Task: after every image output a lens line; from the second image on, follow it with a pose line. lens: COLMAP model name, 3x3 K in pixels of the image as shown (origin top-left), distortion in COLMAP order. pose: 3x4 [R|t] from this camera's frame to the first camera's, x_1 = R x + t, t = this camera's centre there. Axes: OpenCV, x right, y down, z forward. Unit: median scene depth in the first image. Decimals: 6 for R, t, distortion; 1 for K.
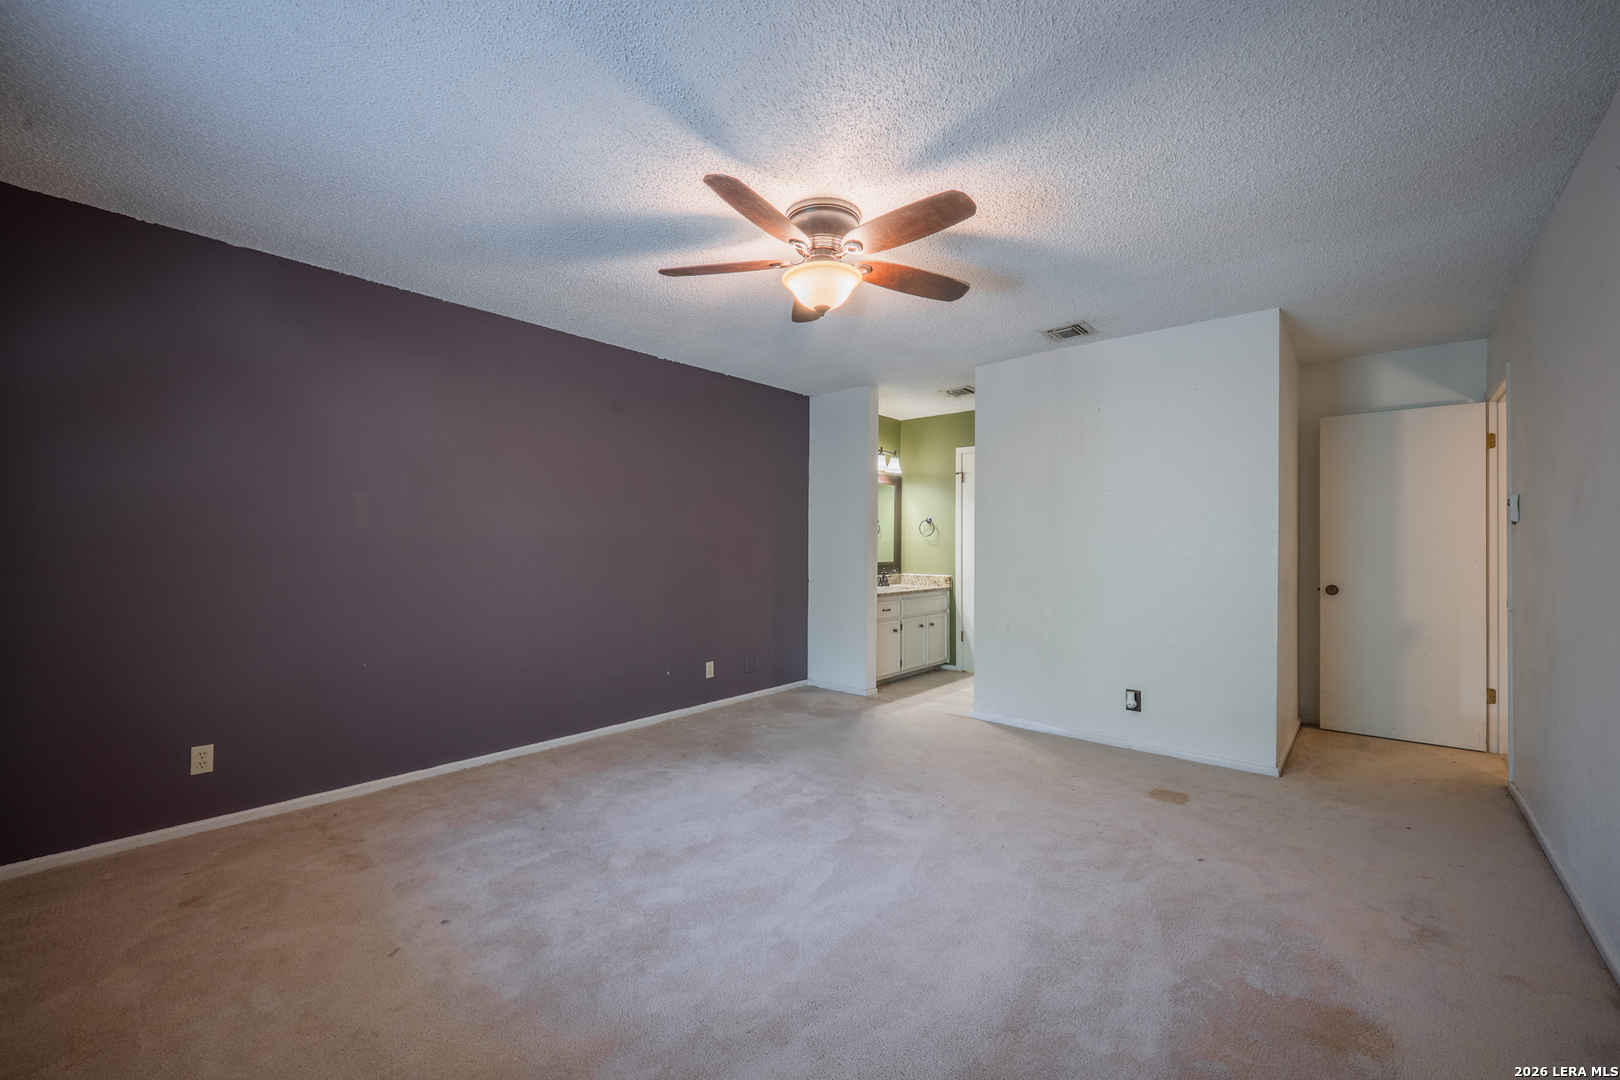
lens RADIAL K [[658.3, 0, 810.3], [0, 658.3, 539.7], [0, 0, 1]] dist [-0.003071, 0.000357]
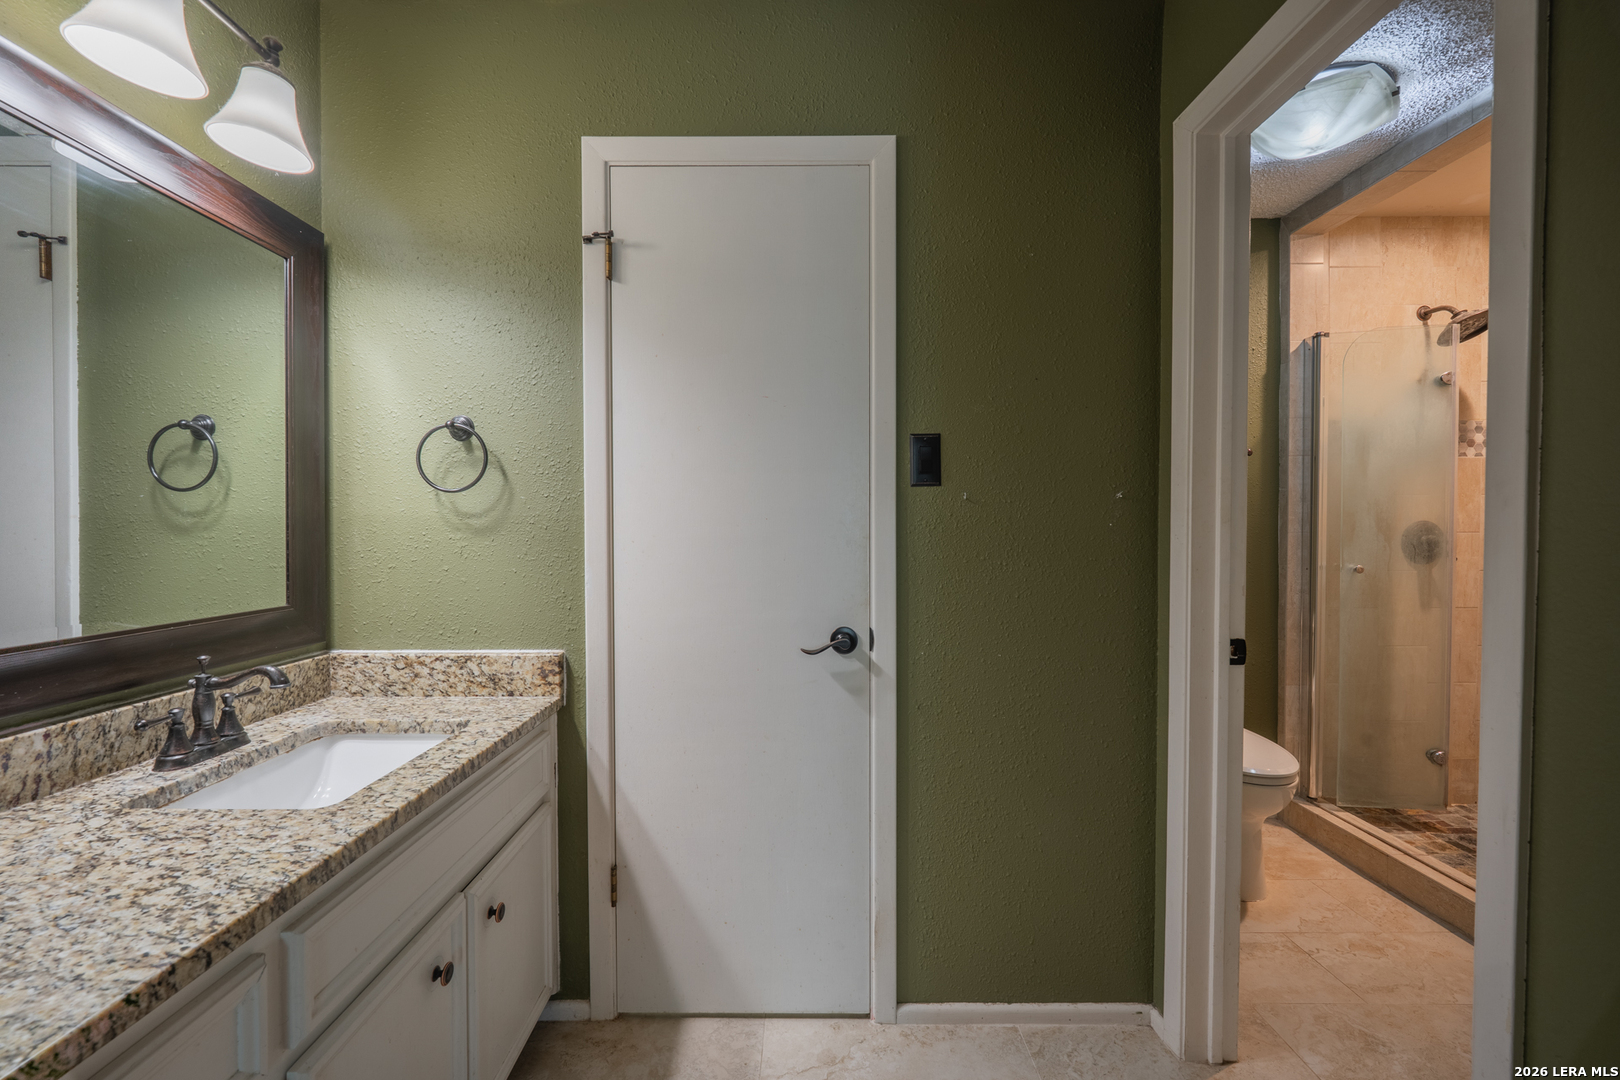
lens RADIAL K [[658.3, 0, 802.2], [0, 658.3, 541.3], [0, 0, 1]] dist [-0.003071, 0.000357]
pose [[0.756352, -0.016999, 0.653944, 0.118822], [0.001405, 0.999702, 0.024361, 0.007141], [-0.654163, -0.017507, 0.756151, 0.751341]]
